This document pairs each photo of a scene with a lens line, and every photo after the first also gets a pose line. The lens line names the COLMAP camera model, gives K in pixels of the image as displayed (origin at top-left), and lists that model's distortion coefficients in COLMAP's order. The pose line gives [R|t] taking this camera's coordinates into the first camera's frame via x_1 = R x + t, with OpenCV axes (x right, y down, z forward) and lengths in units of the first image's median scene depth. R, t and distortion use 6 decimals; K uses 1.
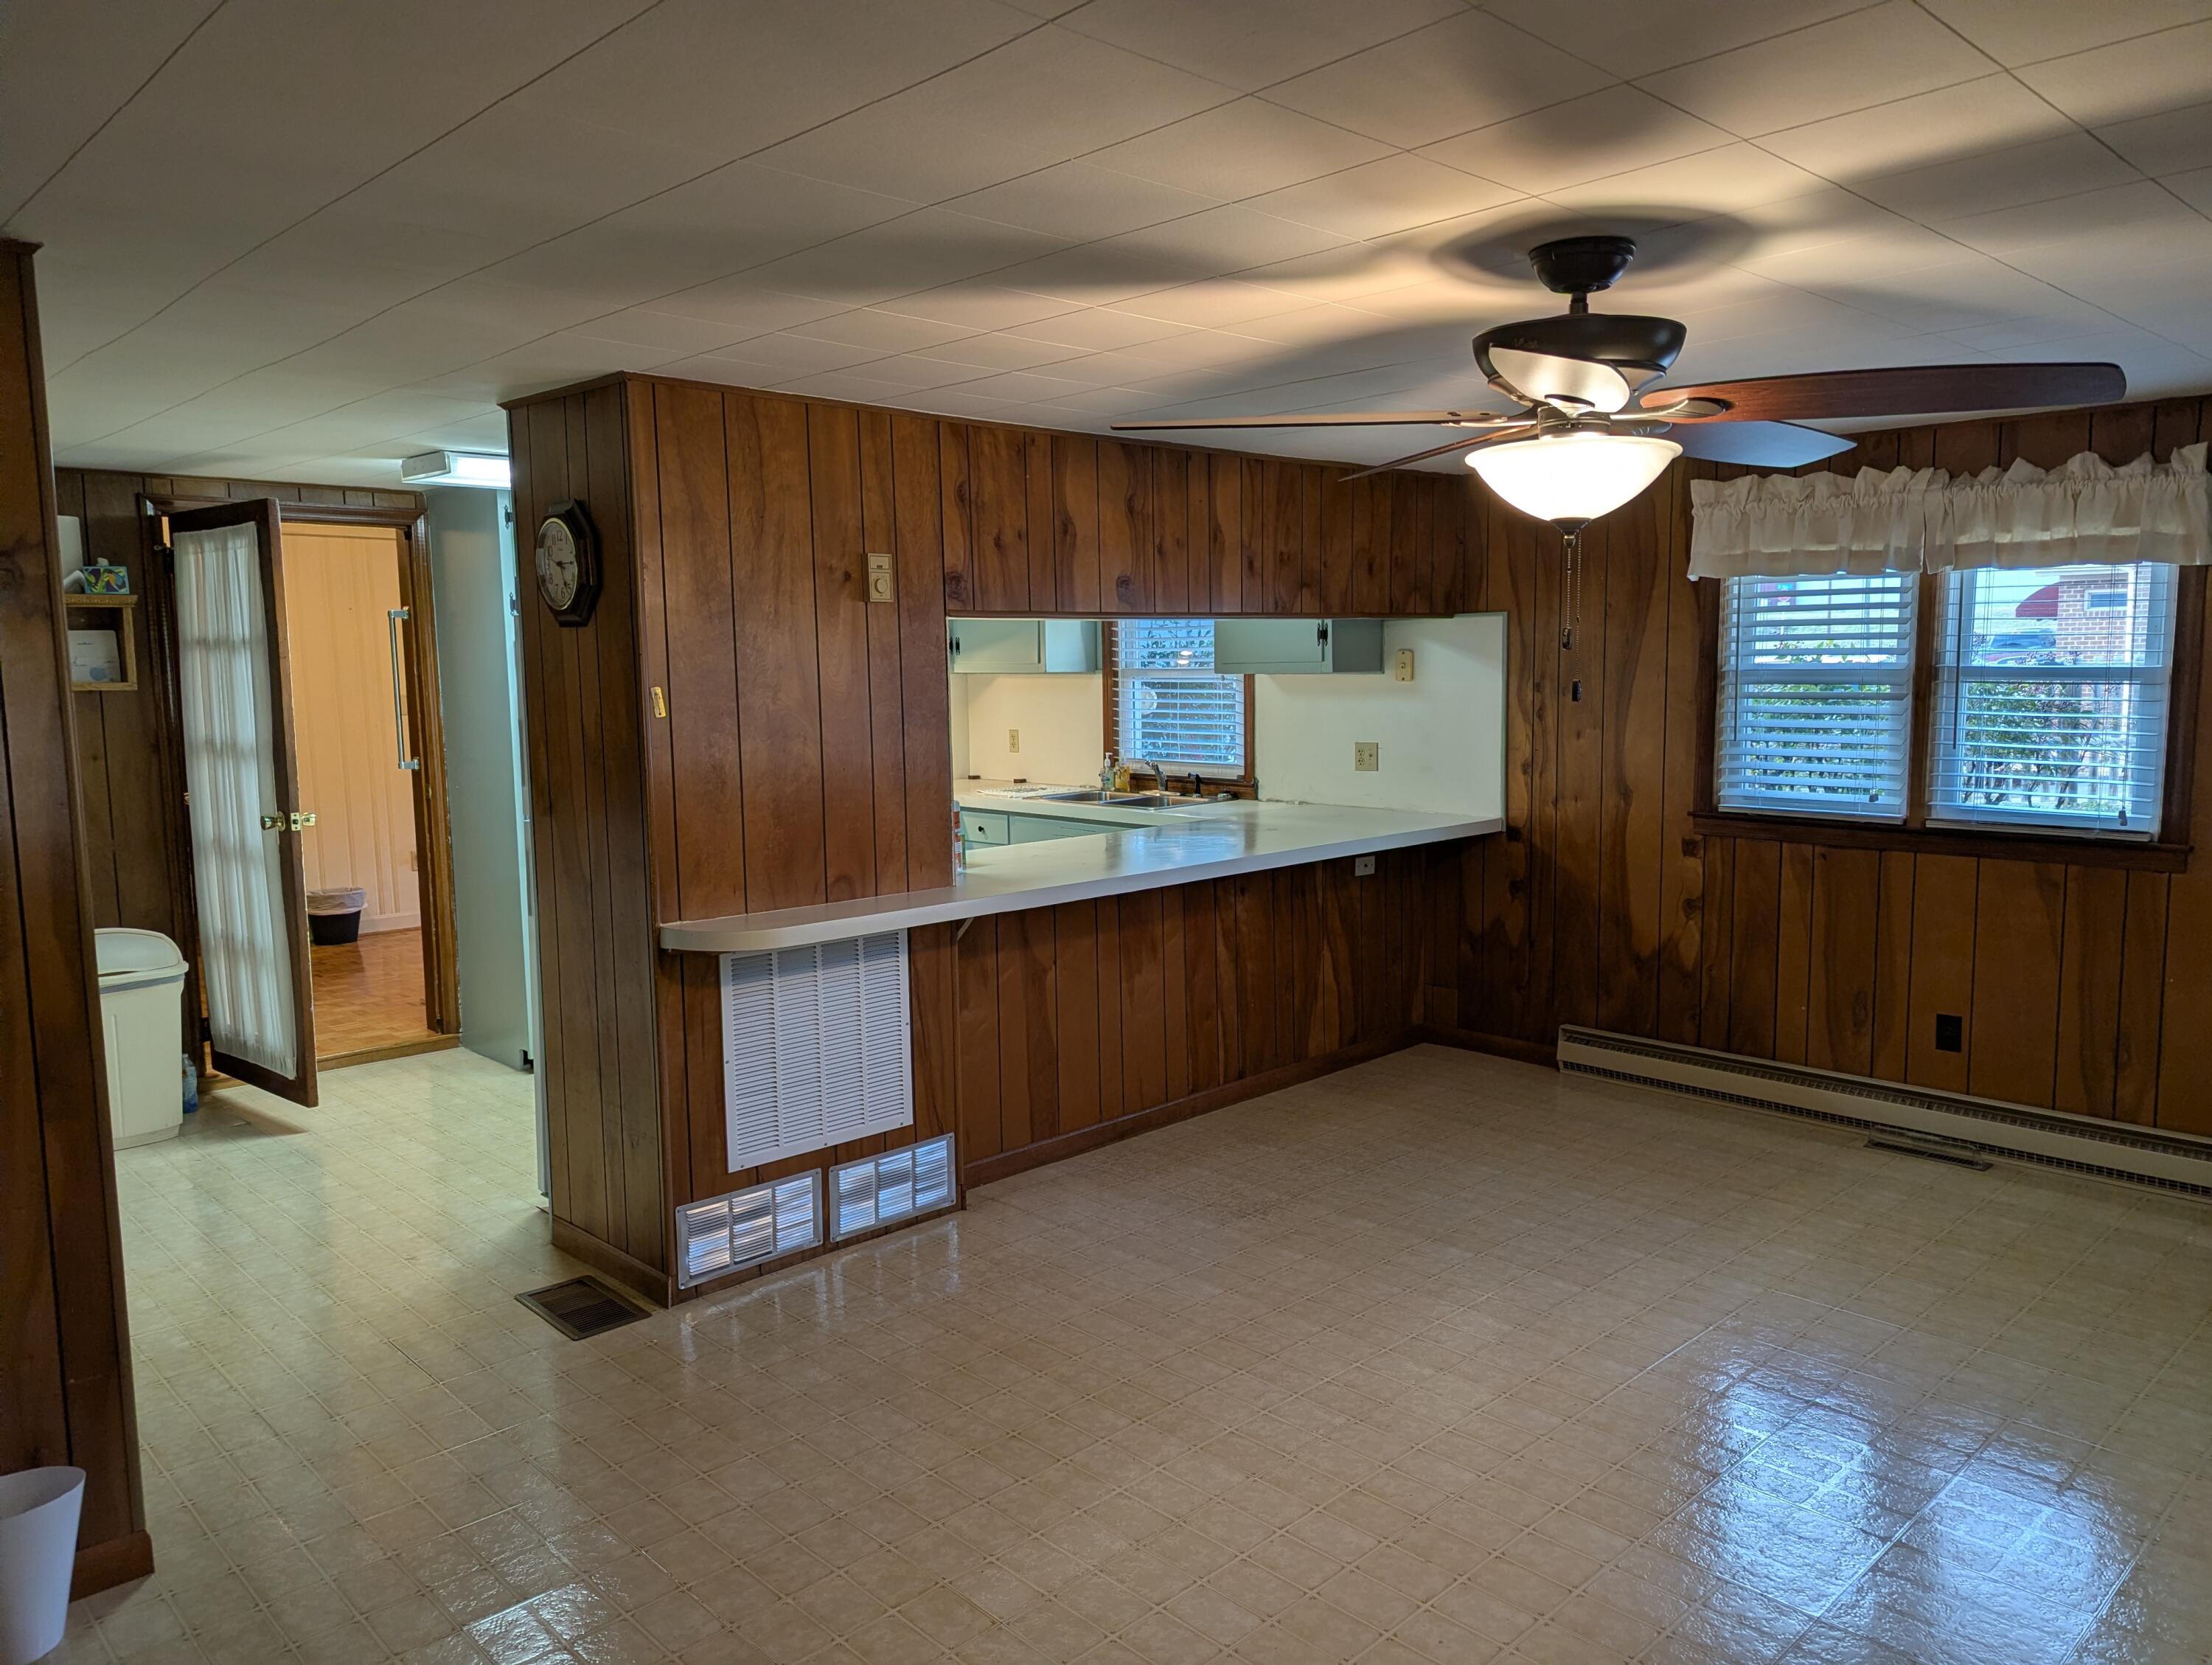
lens RADIAL K [[1555.0, 0, 1106.3], [0, 1555.0, 834.7], [0, 0, 1]] dist [0.011480, -0.003364]
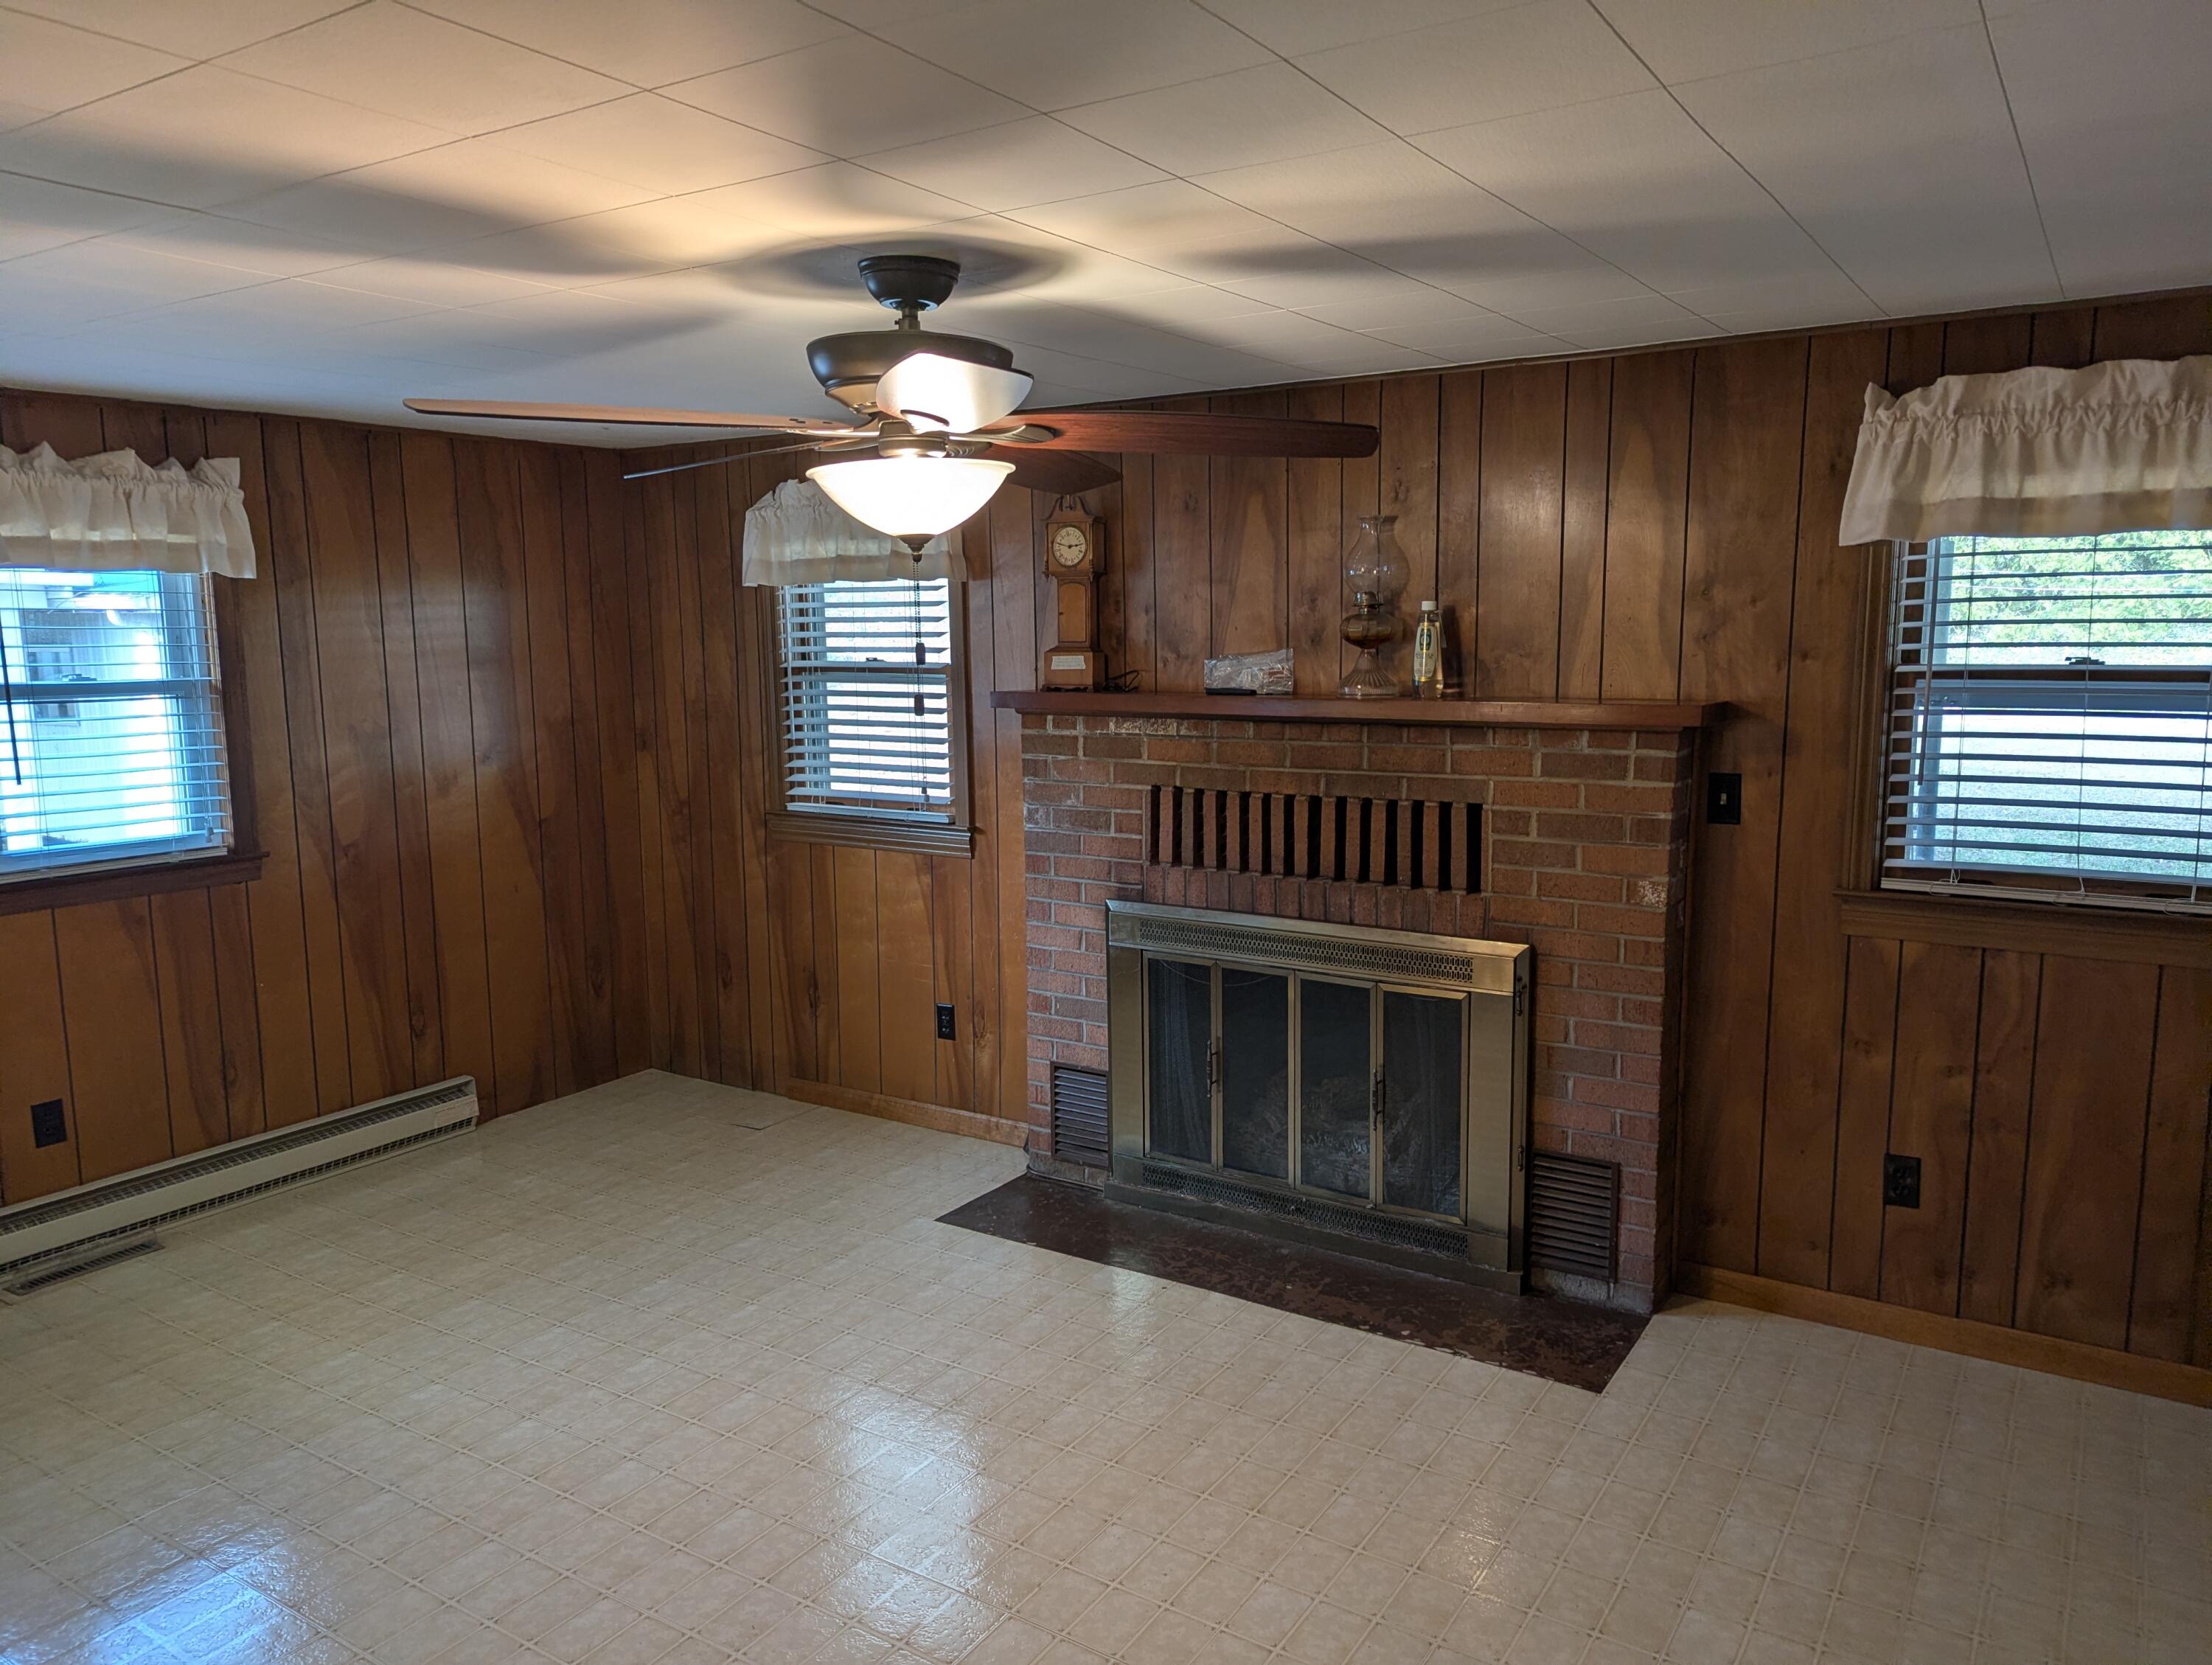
lens RADIAL K [[1555.0, 0, 1103.9], [0, 1555.0, 825.6], [0, 0, 1]] dist [0.011480, -0.003364]
pose [[-0.217324, -0.110664, 0.969806, -0.408099], [0.135399, 0.980529, 0.142229, -0.077995], [-0.966663, 0.162221, -0.198109, 0.646541]]
